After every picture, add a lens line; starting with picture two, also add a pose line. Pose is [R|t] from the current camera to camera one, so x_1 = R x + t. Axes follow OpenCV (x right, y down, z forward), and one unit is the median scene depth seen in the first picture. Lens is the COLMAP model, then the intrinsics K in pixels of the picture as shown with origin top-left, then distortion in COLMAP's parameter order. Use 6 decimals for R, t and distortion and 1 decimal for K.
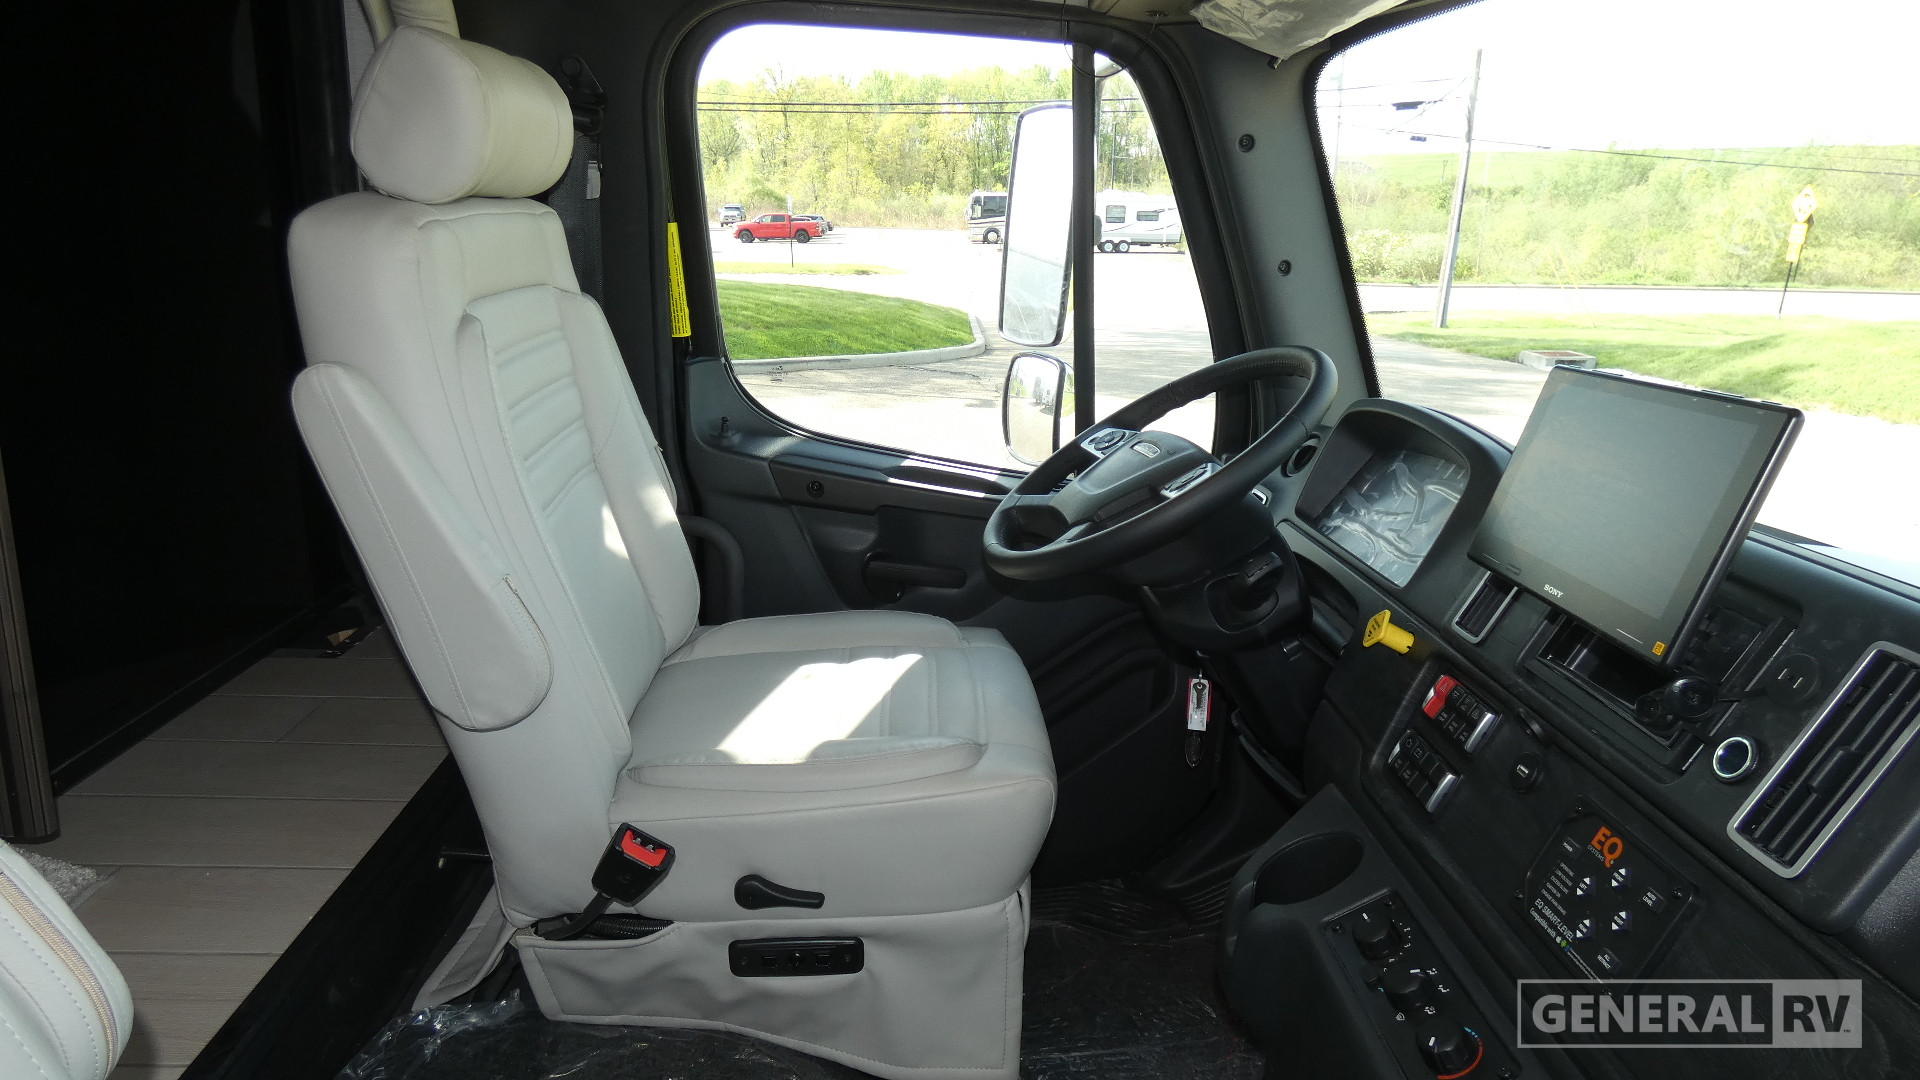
lens RADIAL K [[1131.1, 0, 951.2], [0, 1131.1, 541.2], [0, 0, 1]] dist [-0.005876, -0.001327]
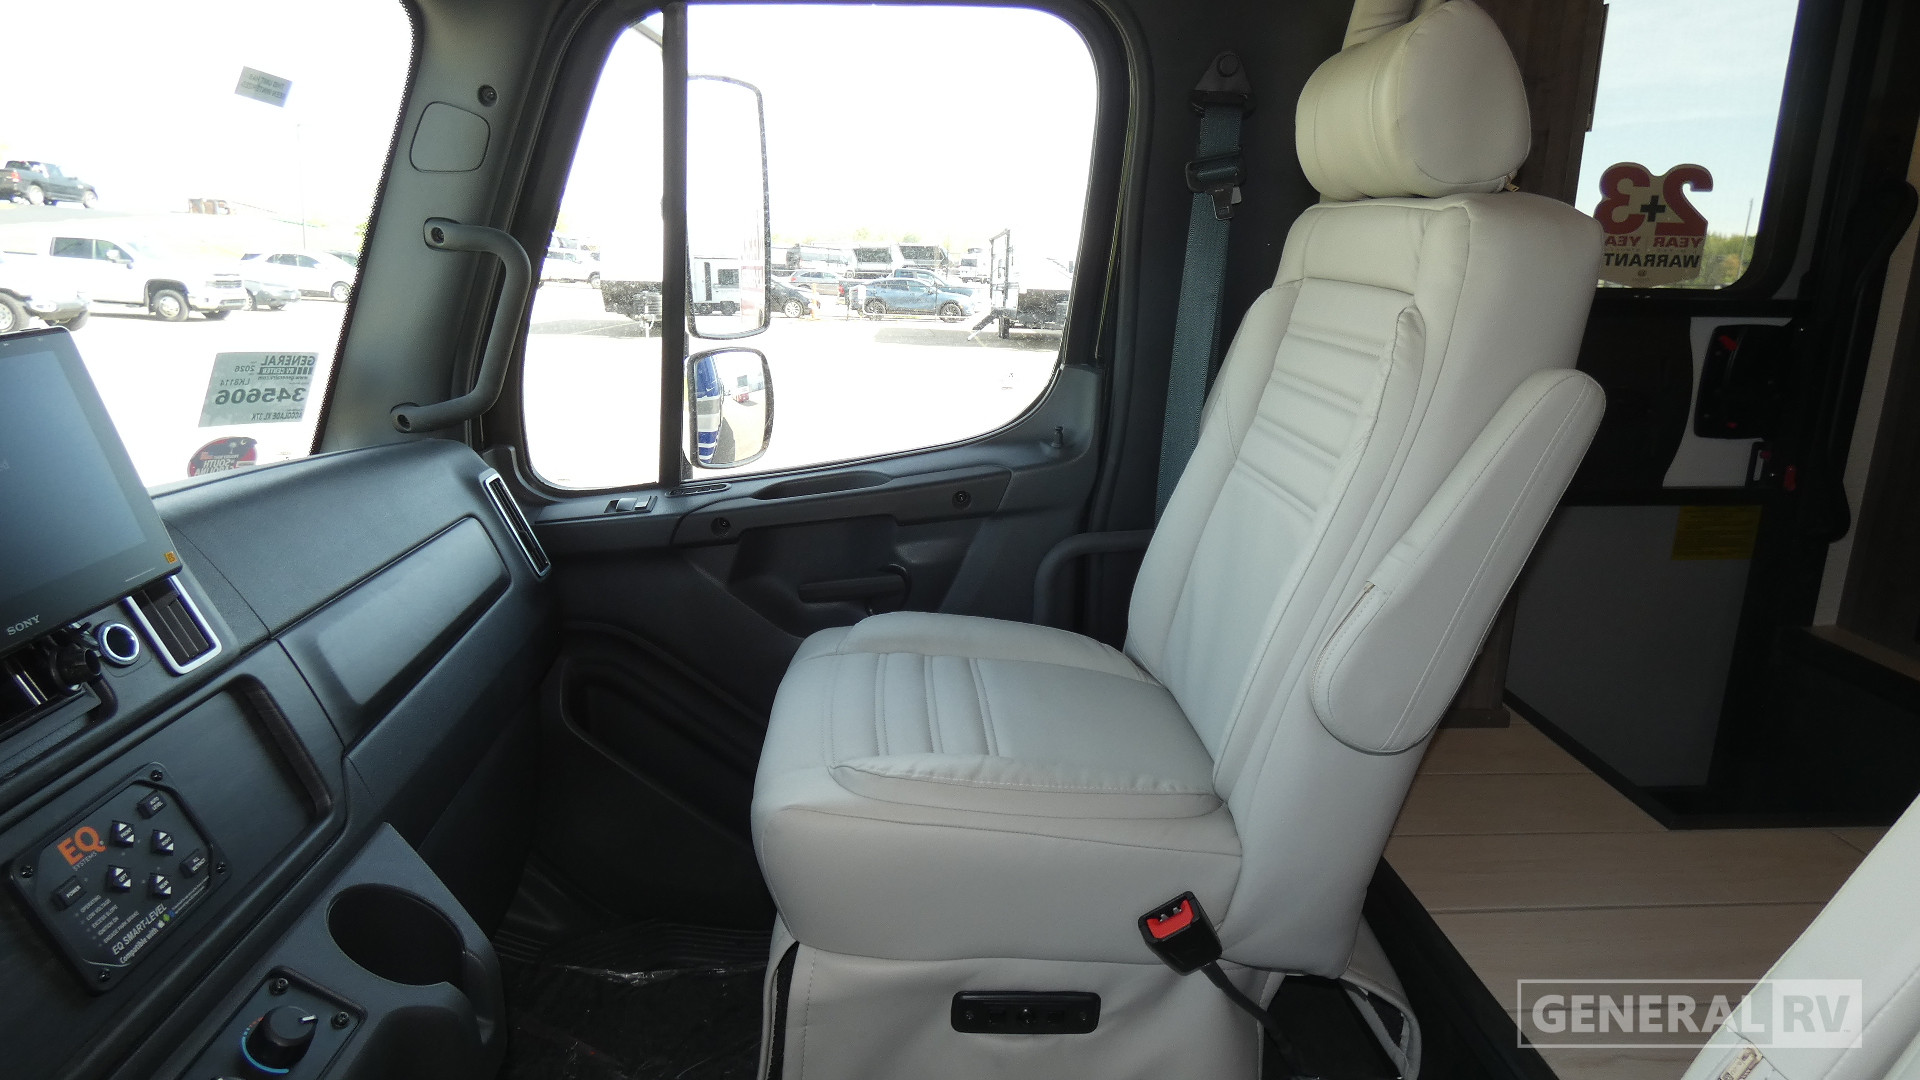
lens RADIAL K [[1131.1, 0, 951.2], [0, 1131.1, 541.2], [0, 0, 1]] dist [-0.005876, -0.001327]
pose [[-0.998147, -0.057136, -0.020905, -0.080975], [-0.059847, 0.860203, 0.506428, -0.433312], [-0.010953, 0.506741, -0.862029, 1.626431]]
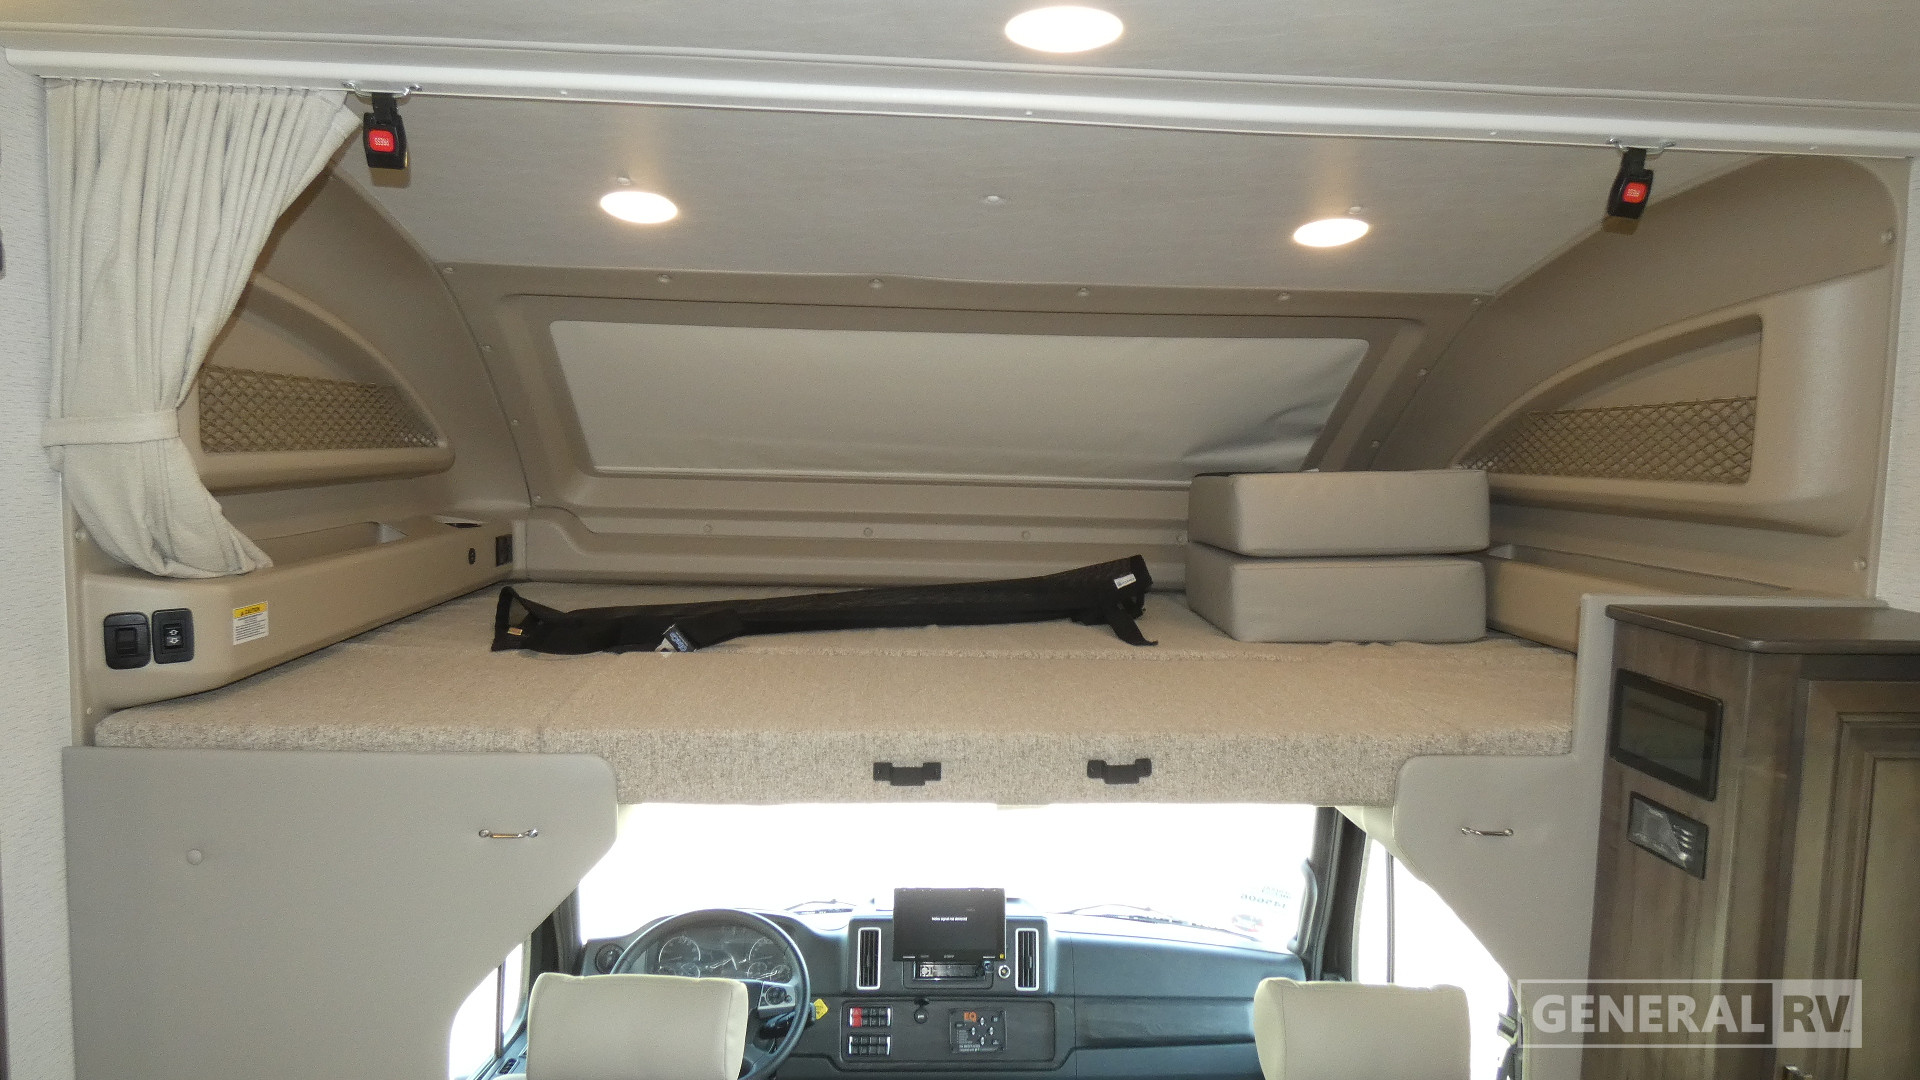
lens RADIAL K [[1156.4, 0, 962.9], [0, 1156.4, 534.8], [0, 0, 1]] dist [-0.008749, -0.002774]
pose [[-0.022371, -0.133255, 0.990829, -2.654229], [0.228539, 0.964153, 0.134827, -1.594228], [-0.973278, 0.229460, 0.008885, 0.647304]]
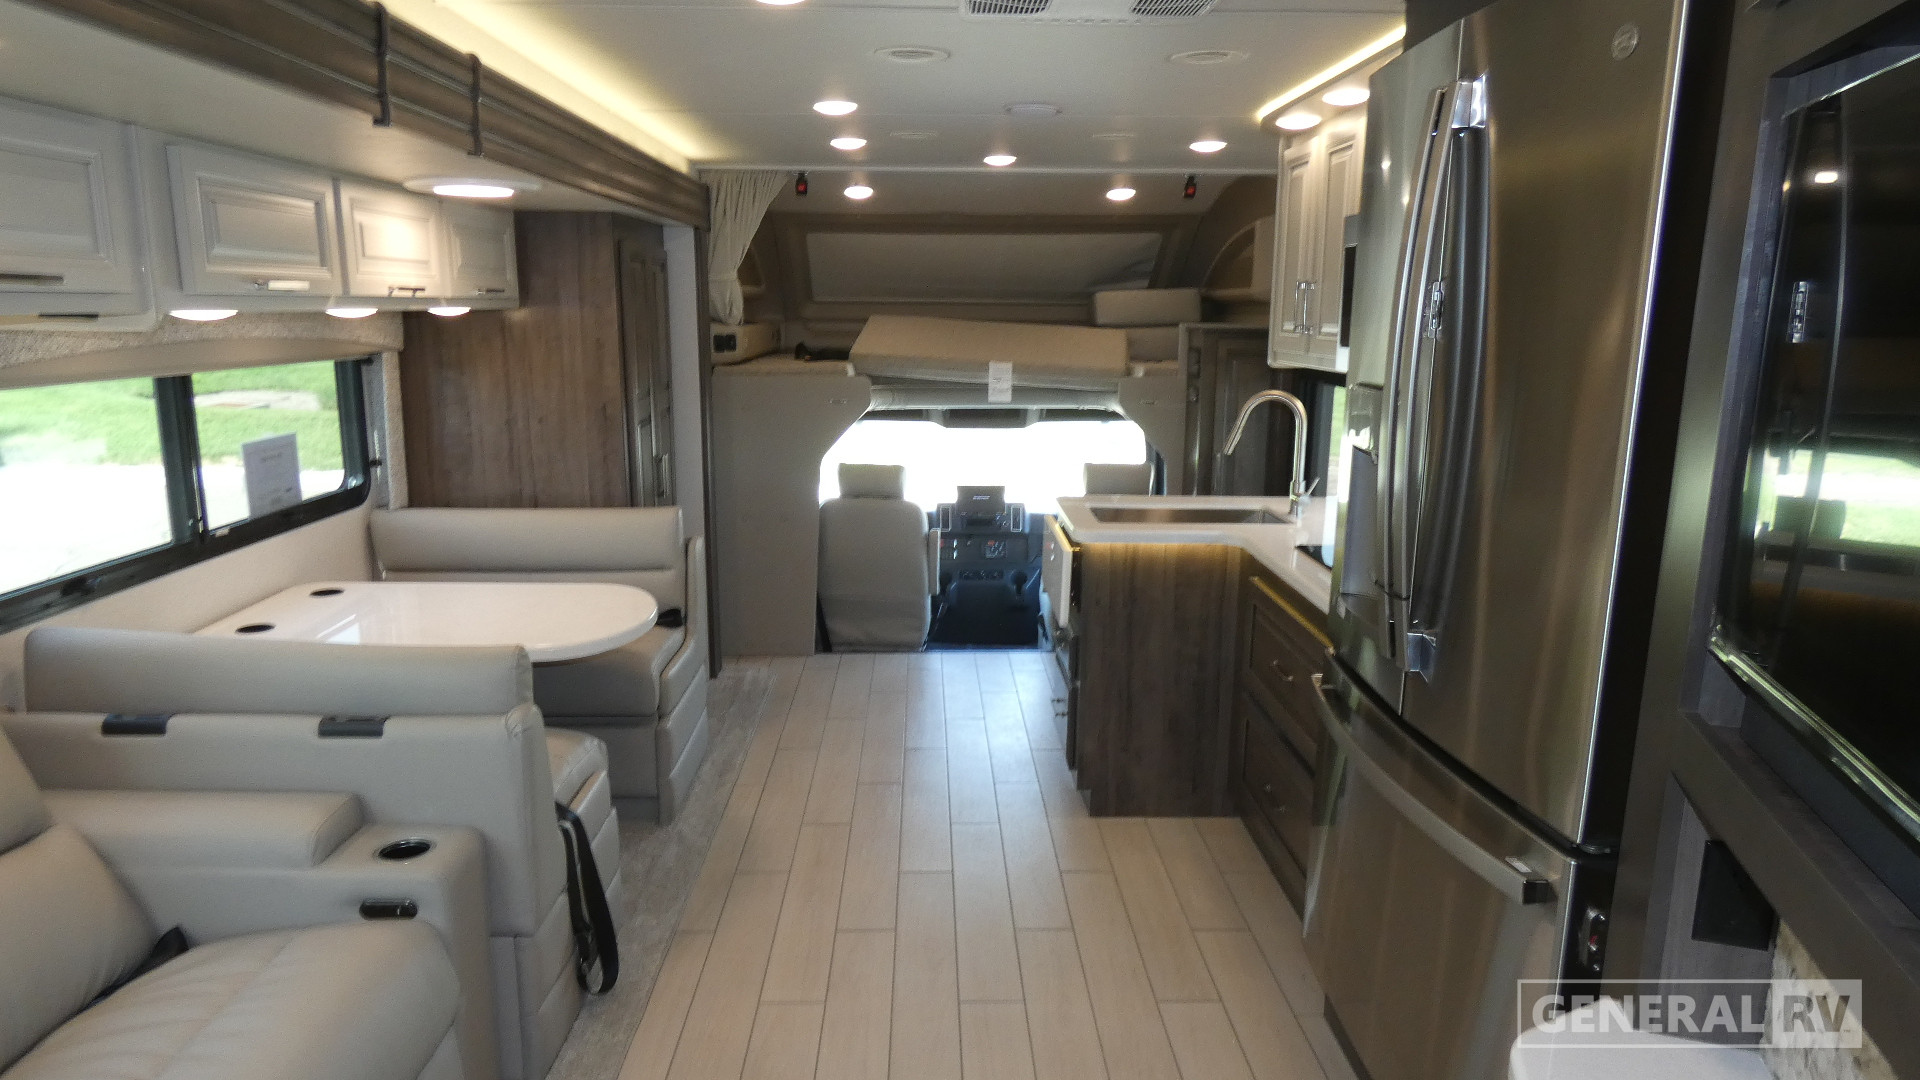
lens RADIAL K [[1152.9, 0, 953.5], [0, 1152.9, 535.2], [0, 0, 1]] dist [-0.003665, 0.000727]
pose [[0.034323, -0.244764, 0.968975, -6.887212], [0.247783, 0.941360, 0.229011, -1.620001], [-0.968207, 0.232235, 0.092959, 0.499136]]
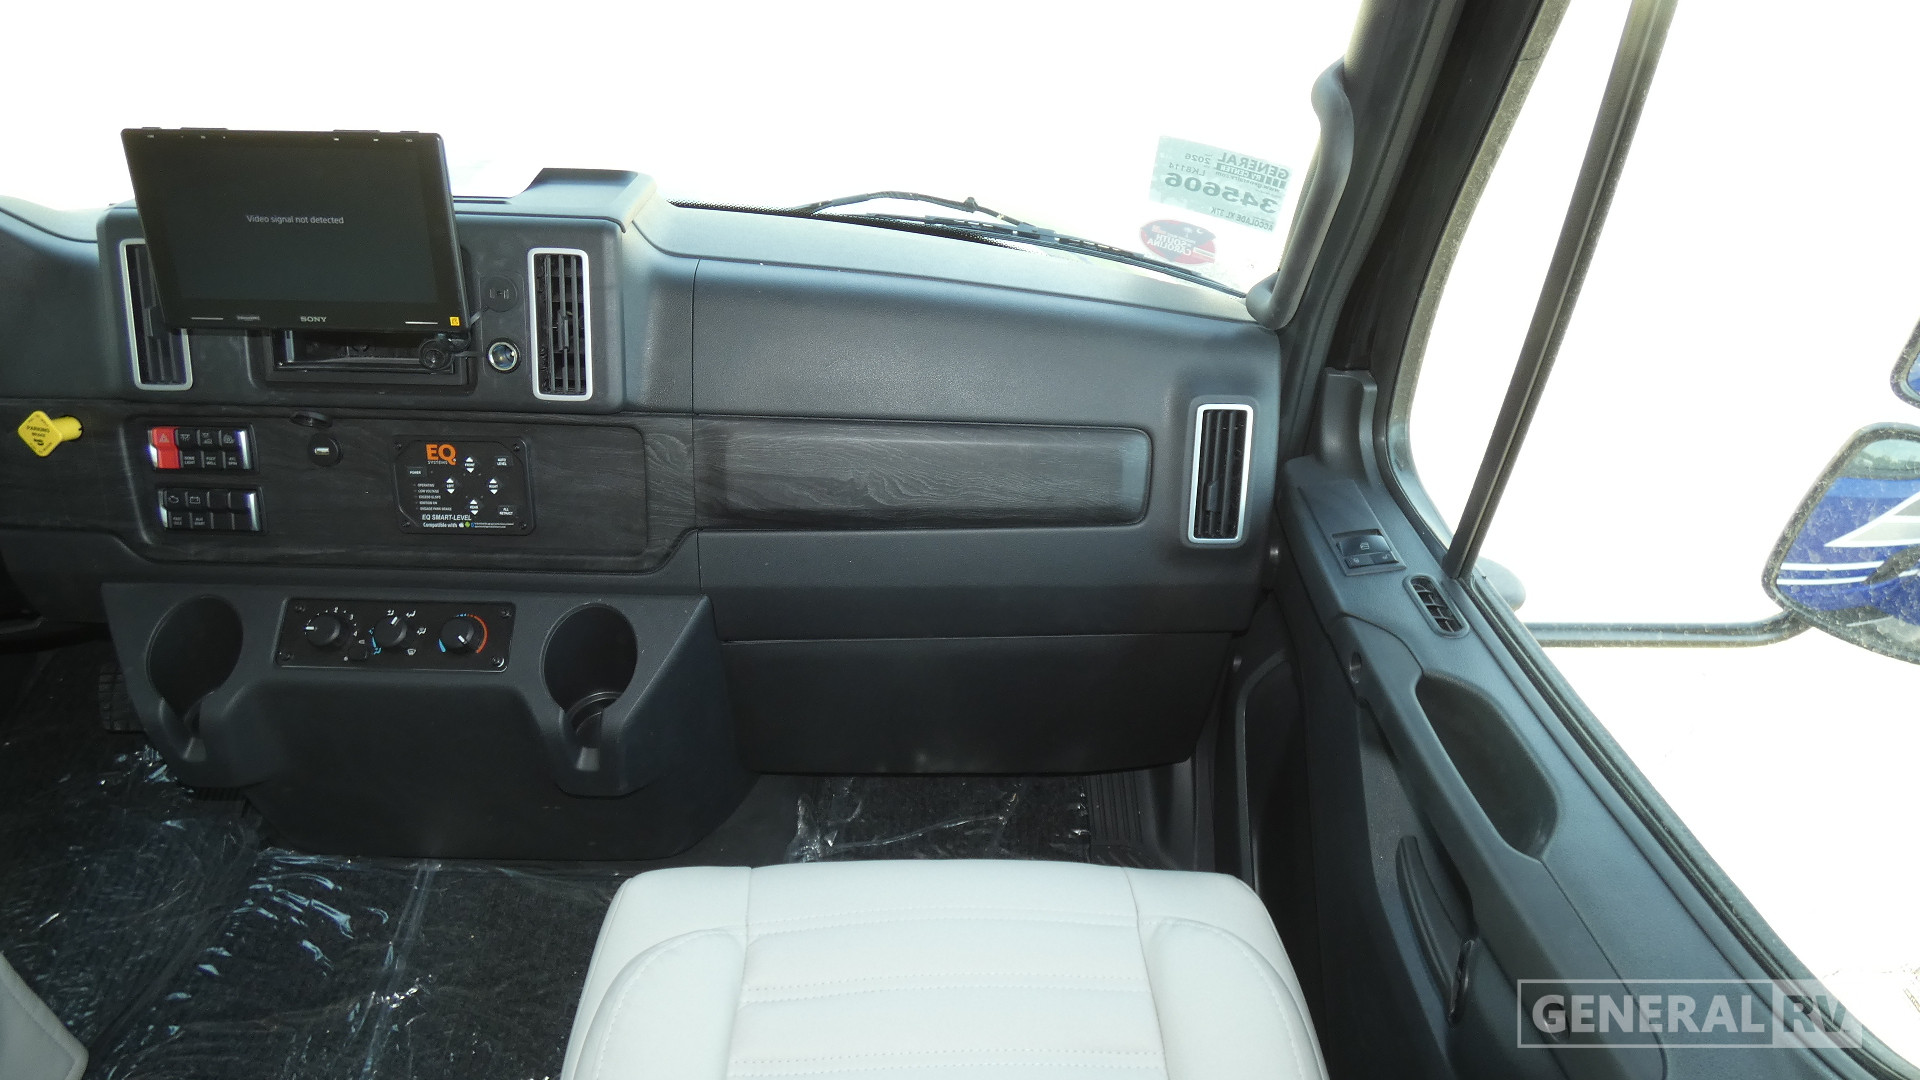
lens RADIAL K [[1156.4, 0, 962.9], [0, 1156.4, 534.8], [0, 0, 1]] dist [-0.008749, -0.002774]
pose [[0.018247, -0.660727, 0.750405, -0.549591], [0.227353, 0.733610, 0.640411, -0.425909], [-0.973641, 0.158921, 0.163605, 0.143461]]
